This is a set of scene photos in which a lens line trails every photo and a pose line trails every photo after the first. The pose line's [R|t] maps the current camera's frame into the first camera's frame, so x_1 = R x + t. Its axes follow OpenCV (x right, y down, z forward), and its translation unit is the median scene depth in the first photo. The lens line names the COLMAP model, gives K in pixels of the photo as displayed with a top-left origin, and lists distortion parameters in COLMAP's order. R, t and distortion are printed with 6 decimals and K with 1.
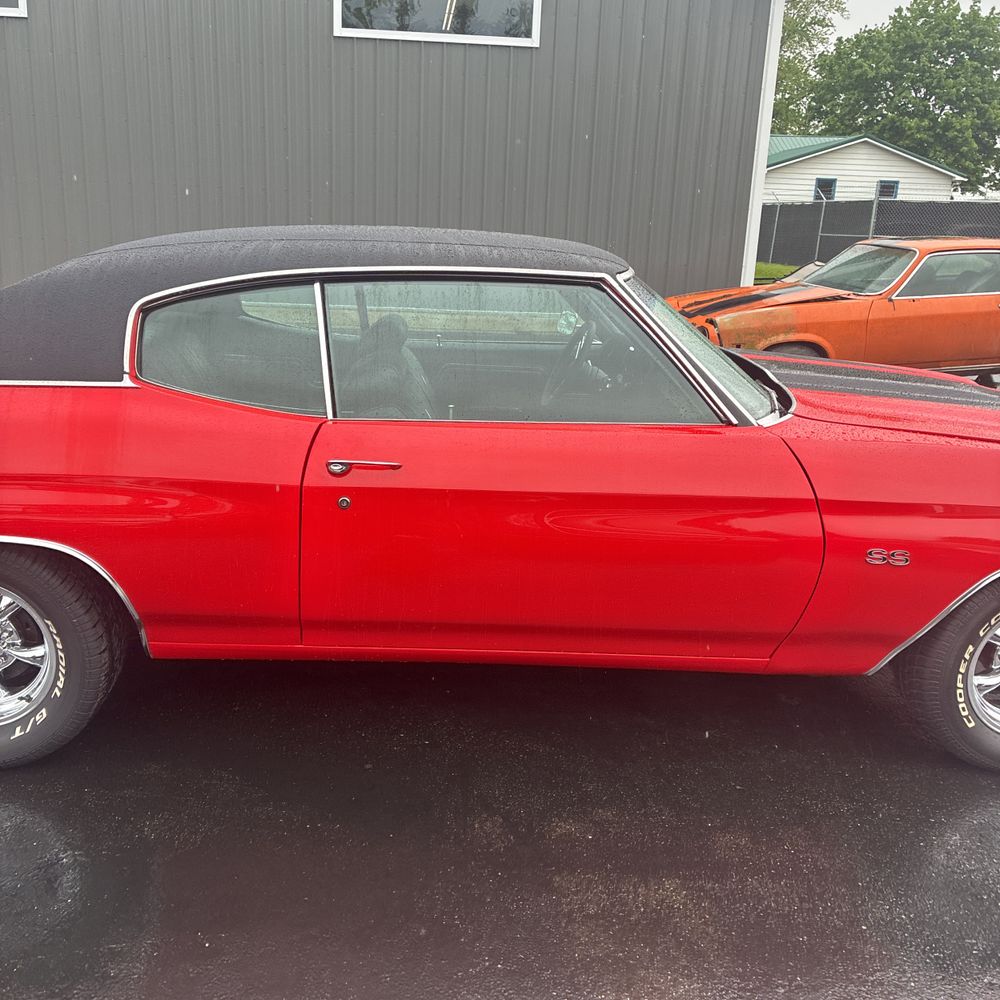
lens RADIAL K [[1013.9, 0, 494.1], [0, 1013.9, 492.9], [0, 0, 1]] dist [0.025780, 0.000000]
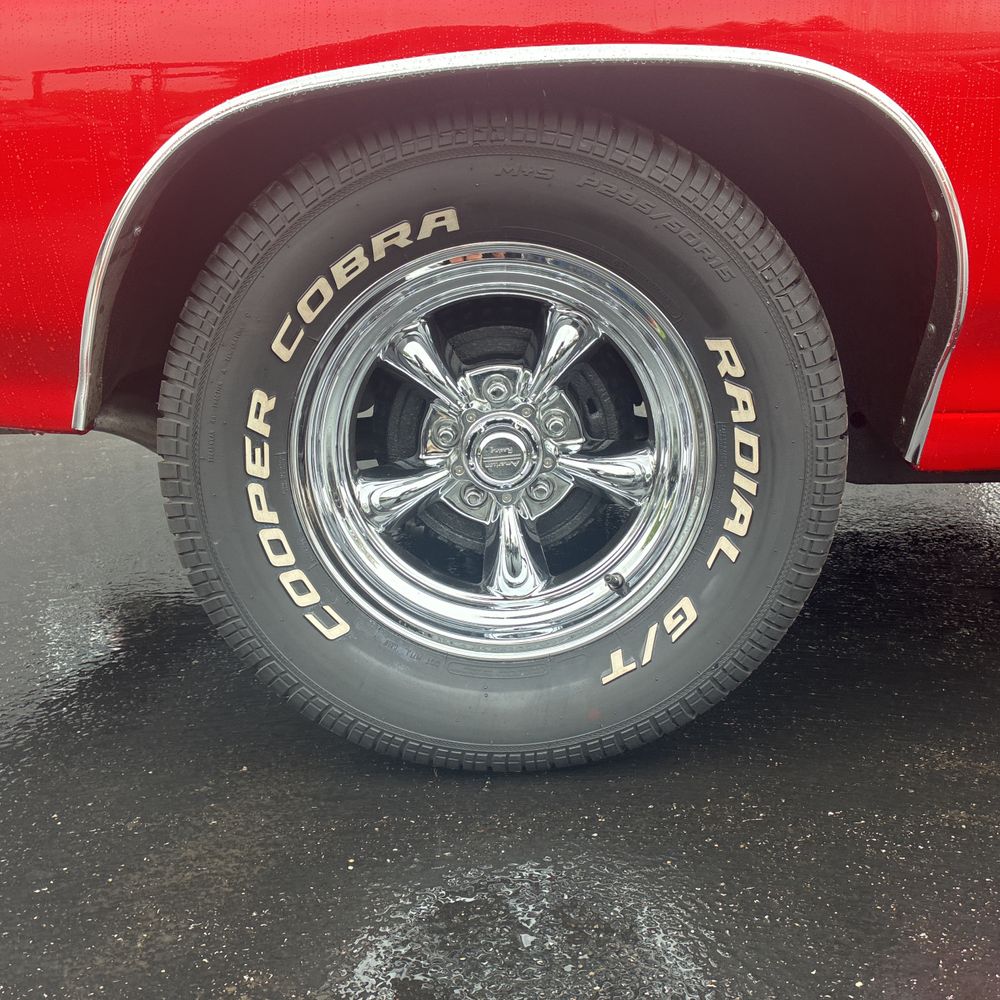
lens RADIAL K [[1013.9, 0, 499.1], [0, 1013.9, 498.9], [0, 0, 1]] dist [0.025780, 0.000000]
pose [[0.993478, -0.063566, -0.094663, -0.150598], [0.058043, 0.996509, -0.060007, 0.061731], [0.098147, 0.054121, 0.993699, 0.197085]]
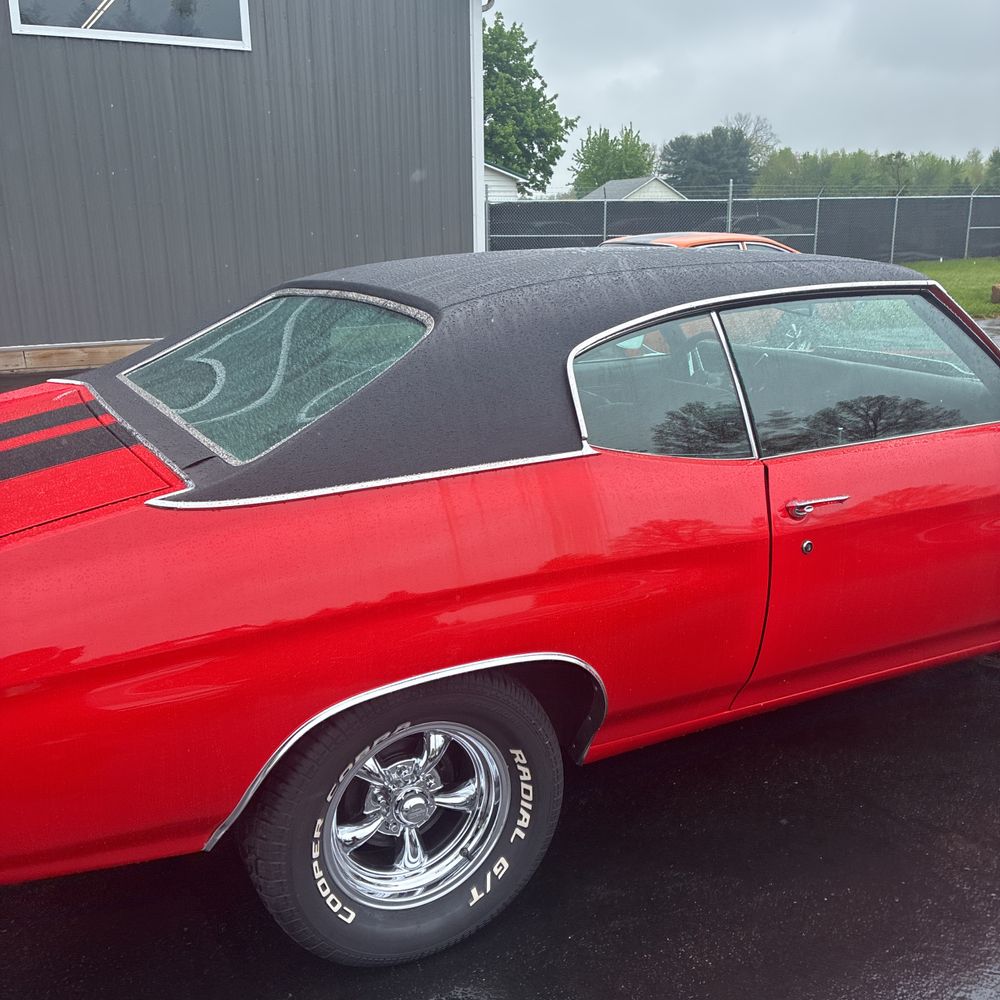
lens RADIAL K [[1013.9, 0, 493.6], [0, 1013.9, 513.1], [0, 0, 1]] dist [0.025780, 0.000000]
pose [[0.912487, -0.156769, 0.377878, -0.227677], [0.152739, 0.987423, 0.040820, -0.030921], [-0.379525, 0.020469, 0.924955, 0.076394]]
